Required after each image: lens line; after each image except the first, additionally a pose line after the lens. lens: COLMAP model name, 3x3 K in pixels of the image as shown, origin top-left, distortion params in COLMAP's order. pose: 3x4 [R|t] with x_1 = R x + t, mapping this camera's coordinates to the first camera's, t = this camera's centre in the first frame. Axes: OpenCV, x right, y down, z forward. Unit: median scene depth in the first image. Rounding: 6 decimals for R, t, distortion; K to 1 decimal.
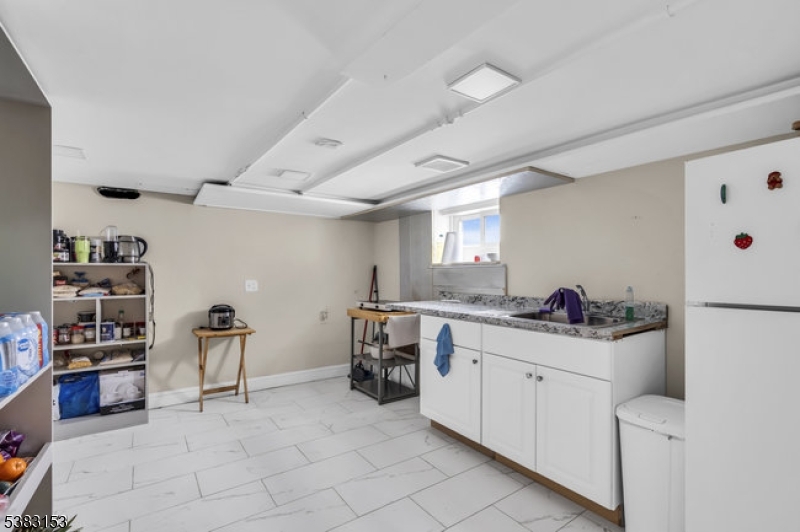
lens RADIAL K [[366.5, 0, 401.6], [0, 366.5, 267.8], [0, 0, 1]] dist [-0.003434, 0.000505]
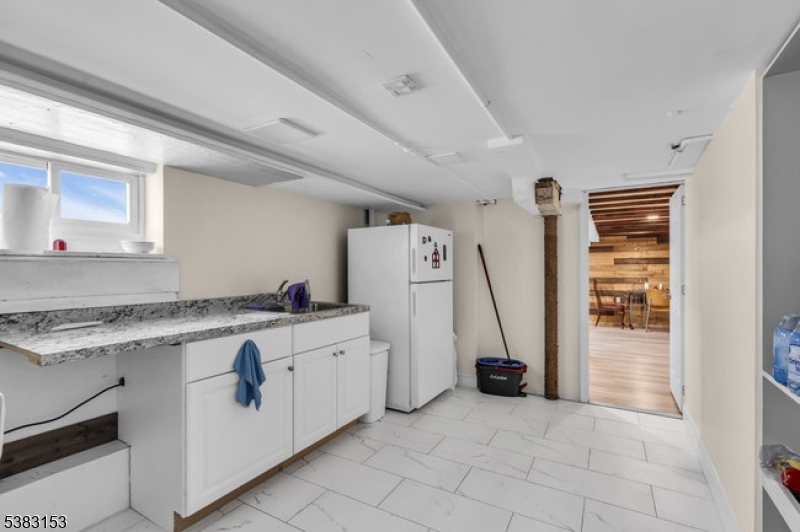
lens RADIAL K [[366.5, 0, 400.9], [0, 366.5, 271.6], [0, 0, 1]] dist [-0.003434, 0.000505]
pose [[-0.429178, 0.003364, 0.903214, -0.631727], [-0.008734, 0.999931, -0.007874, 0.019145], [-0.903178, -0.011268, -0.429119, 0.990471]]
